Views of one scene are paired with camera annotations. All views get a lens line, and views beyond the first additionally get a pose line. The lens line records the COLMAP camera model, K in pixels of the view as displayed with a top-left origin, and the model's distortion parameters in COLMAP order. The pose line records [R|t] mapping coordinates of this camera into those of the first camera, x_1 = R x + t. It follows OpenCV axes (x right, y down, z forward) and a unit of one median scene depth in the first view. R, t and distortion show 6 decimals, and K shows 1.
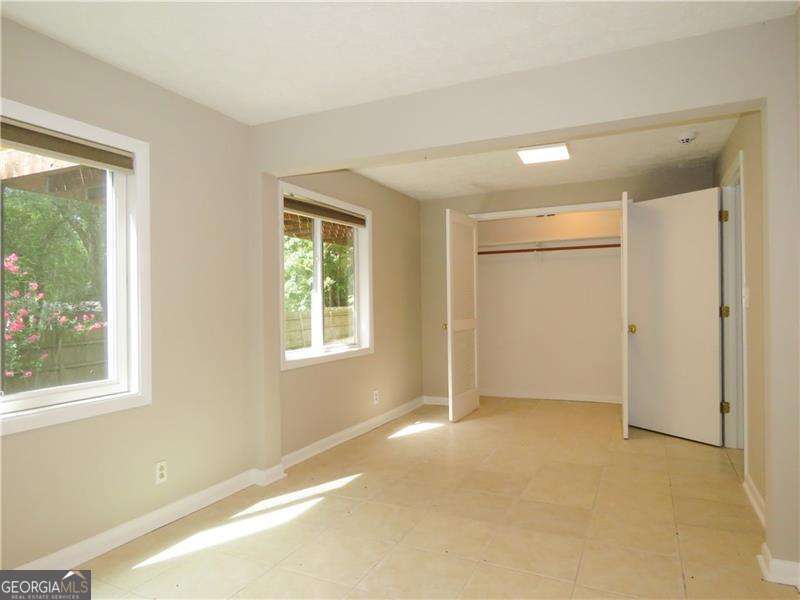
lens RADIAL K [[510.3, 0, 399.3], [0, 510.3, 300.1], [0, 0, 1]] dist [-0.009988, 0.002446]
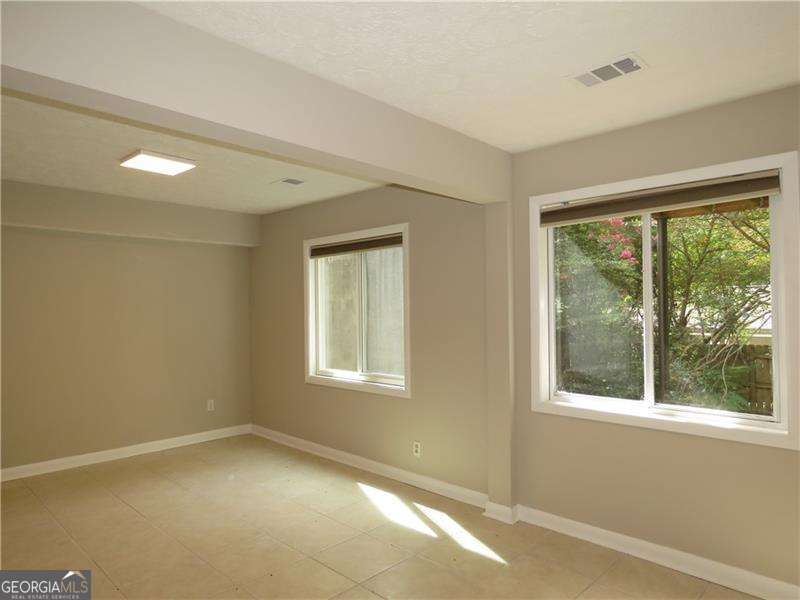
lens RADIAL K [[510.3, 0, 398.9], [0, 510.3, 302.9], [0, 0, 1]] dist [-0.009988, 0.002446]
pose [[-0.321041, -0.000329, -0.947065, 0.903698], [0.017054, 0.999836, -0.006128, -0.064748], [0.946912, -0.018119, -0.320983, 1.414561]]
